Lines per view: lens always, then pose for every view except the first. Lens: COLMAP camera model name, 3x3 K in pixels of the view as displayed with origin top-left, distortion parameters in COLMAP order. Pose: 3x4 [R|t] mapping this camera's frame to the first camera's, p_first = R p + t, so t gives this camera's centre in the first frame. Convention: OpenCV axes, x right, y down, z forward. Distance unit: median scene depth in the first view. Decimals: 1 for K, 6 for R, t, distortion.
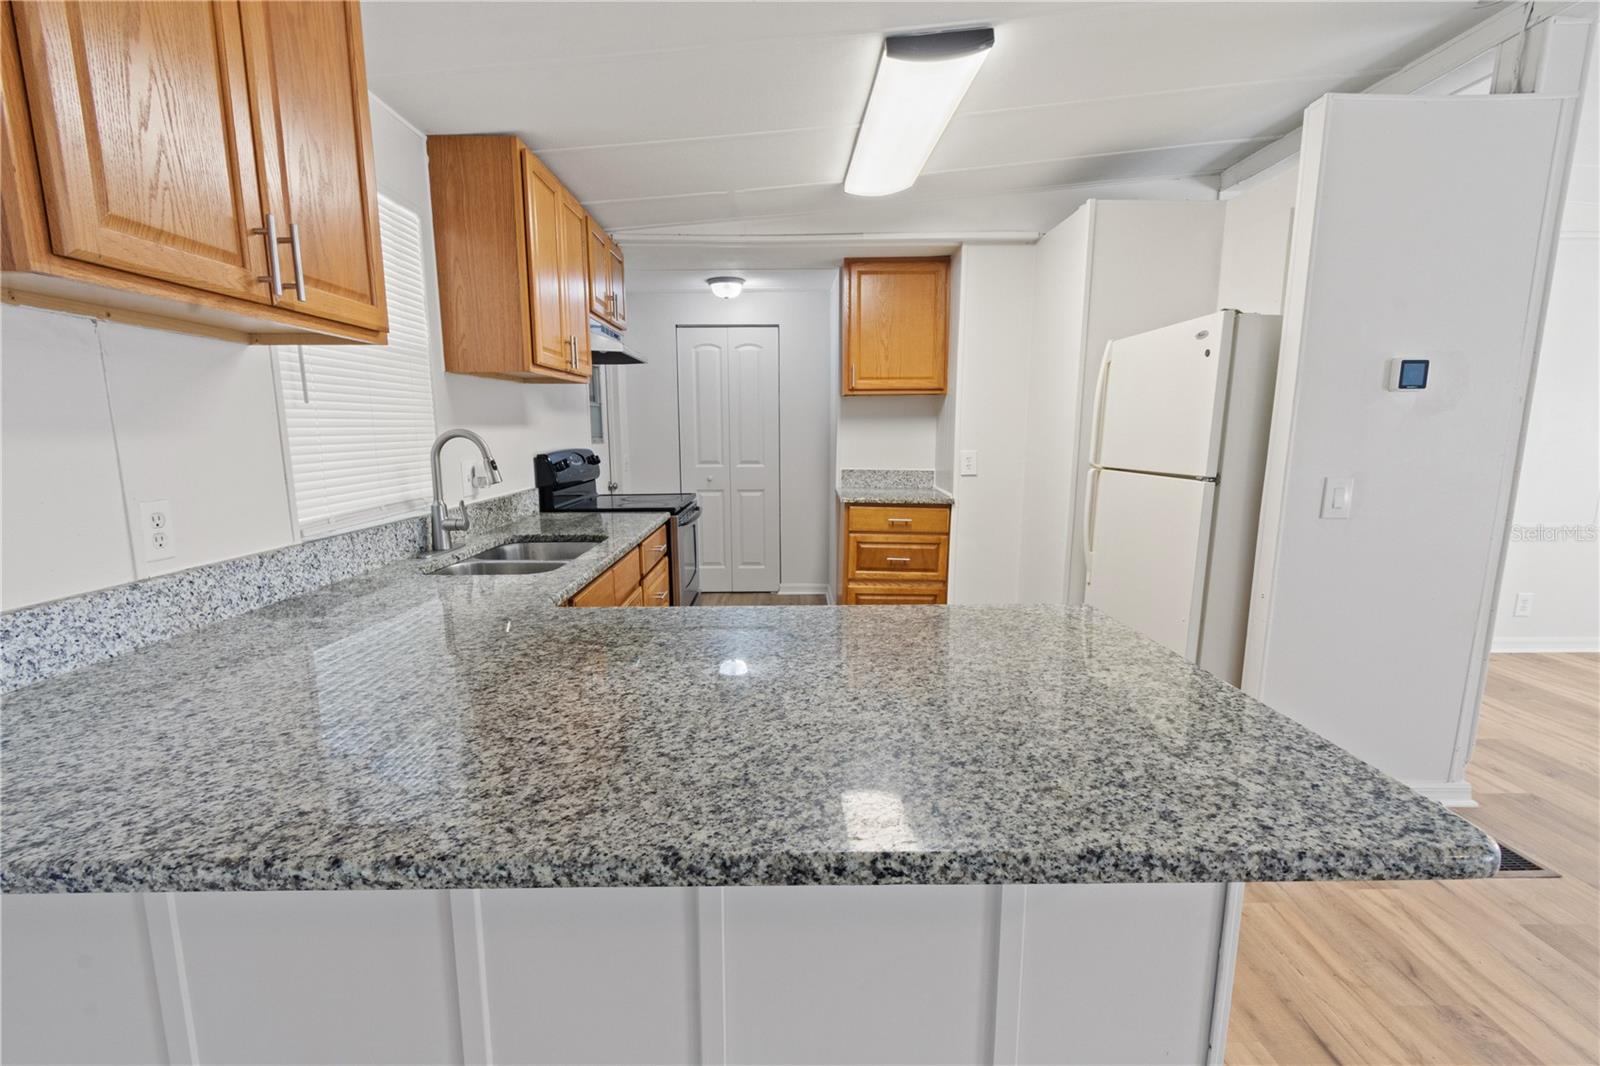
lens RADIAL K [[716.3, 0, 785.7], [0, 716.3, 545.5], [0, 0, 1]] dist [0.004177, -0.000510]
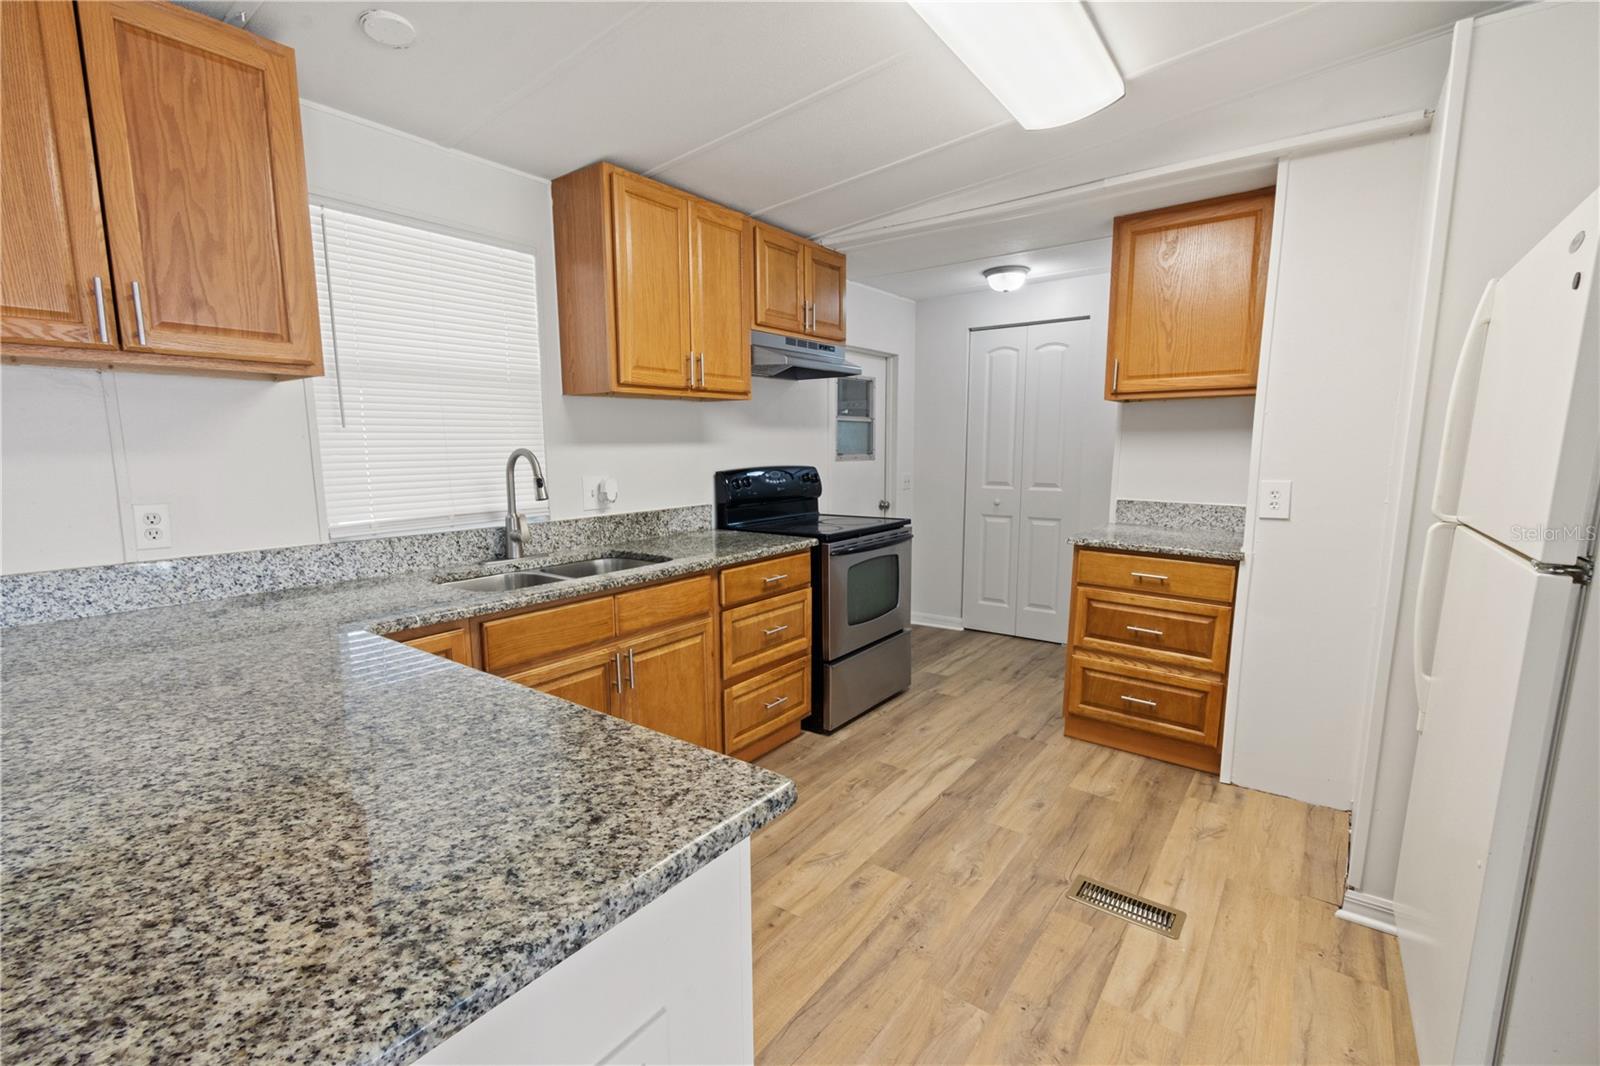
lens RADIAL K [[708.0, 0, 786.9], [0, 708.0, 545.2], [0, 0, 1]] dist [0.001967, 0.000077]
pose [[0.793320, 0.086885, -0.602573, 0.469141], [-0.096873, 0.995169, 0.015955, -0.067063], [0.601048, 0.045715, 0.797904, 0.364993]]
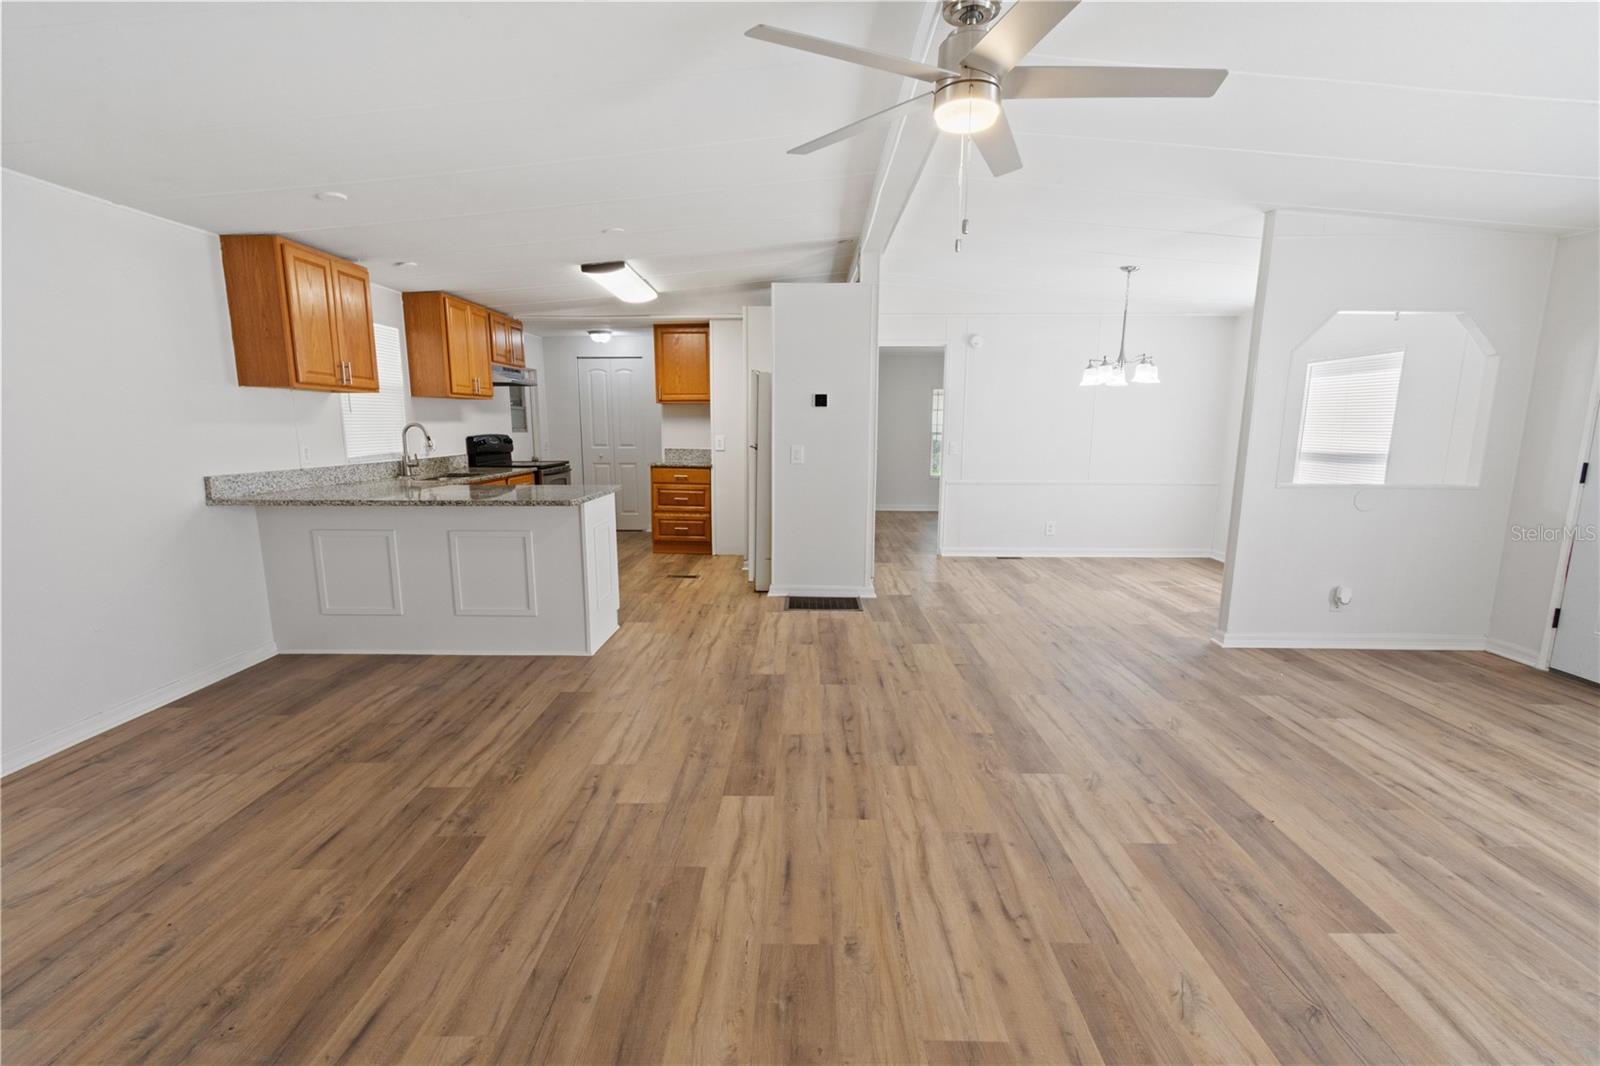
lens RADIAL K [[716.3, 0, 785.7], [0, 716.3, 545.5], [0, 0, 1]] dist [0.004177, -0.000510]
pose [[0.999489, 0.007787, -0.030999, 0.750670], [-0.007569, 0.999946, 0.007144, 0.190721], [0.031053, -0.006905, 0.999494, -1.174048]]
